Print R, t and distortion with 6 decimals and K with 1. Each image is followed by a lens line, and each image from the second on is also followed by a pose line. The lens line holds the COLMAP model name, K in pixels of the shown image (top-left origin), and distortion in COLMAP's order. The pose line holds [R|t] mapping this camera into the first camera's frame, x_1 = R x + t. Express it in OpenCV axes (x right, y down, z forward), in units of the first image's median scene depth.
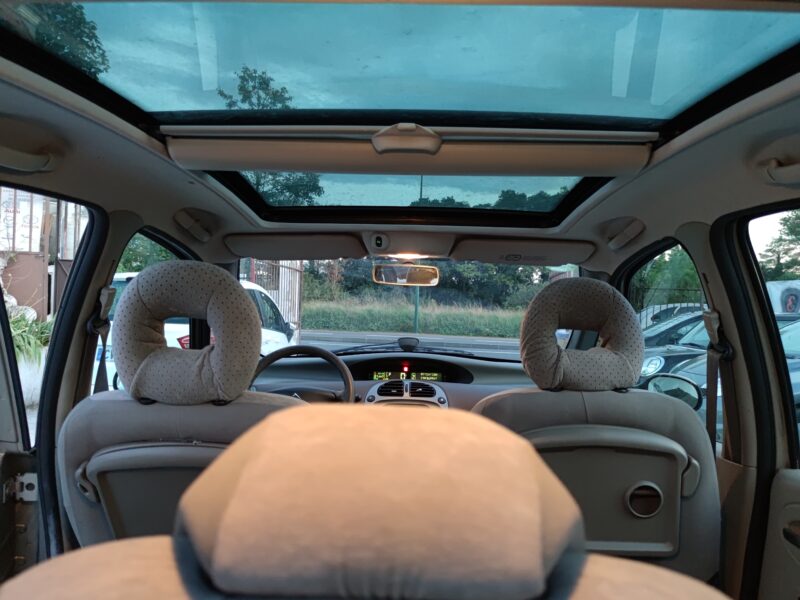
lens RADIAL K [[562.9, 0, 375.0], [0, 562.9, 302.3], [0, 0, 1]] dist [0.023938, -0.000873]
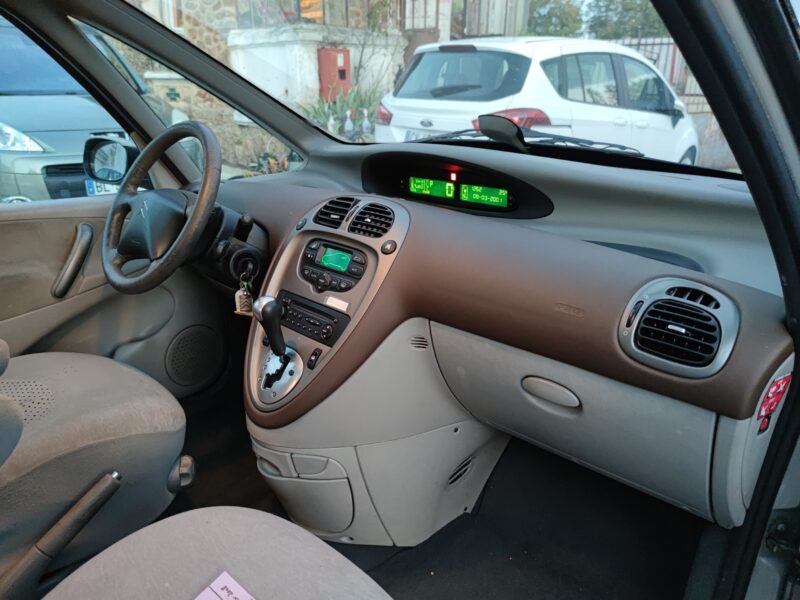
lens RADIAL K [[575.1, 0, 390.3], [0, 575.1, 300.1], [0, 0, 1]] dist [0.045635, 0.000346]
pose [[0.754657, 0.205627, -0.623065, 0.116652], [0.026993, 0.939087, 0.342617, 0.011915], [0.655564, -0.275377, 0.703138, 0.166690]]
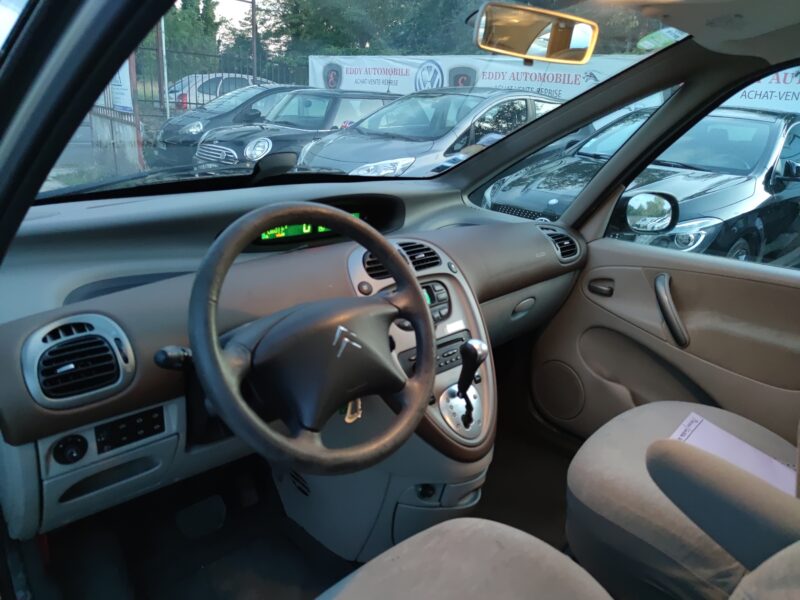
lens RADIAL K [[578.6, 0, 397.3], [0, 578.6, 301.8], [0, 0, 1]] dist [0.025337, -0.001900]
pose [[0.667786, -0.233957, 0.706630, -0.099609], [-0.049062, 0.933422, 0.355409, -0.003325], [-0.742735, -0.272006, 0.611848, 0.170350]]
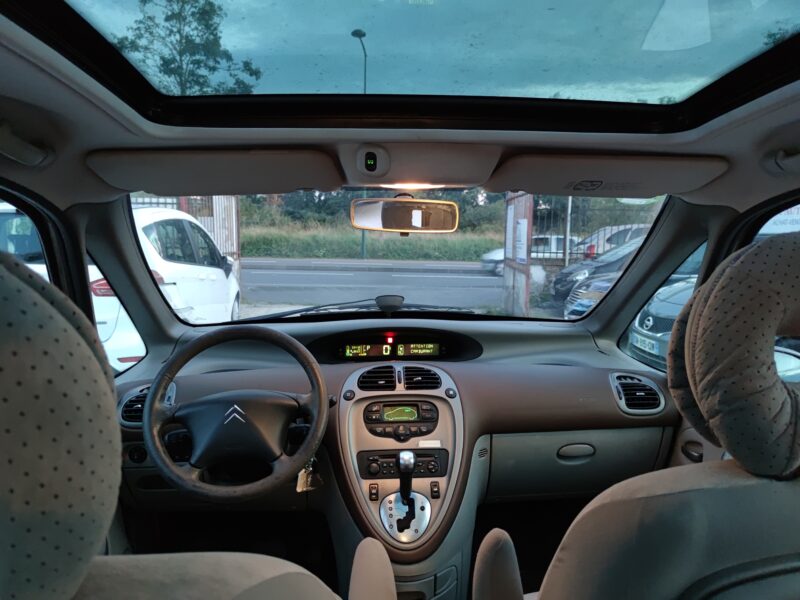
lens RADIAL K [[575.0, 0, 400.0], [0, 575.0, 300.0], [0, 0, 1]] dist [0.021591, -0.002971]
pose [[0.990173, -0.034309, 0.135573, -0.009796], [0.016774, 0.991577, 0.128427, -0.008882], [-0.138838, -0.124891, 0.982409, 0.084003]]
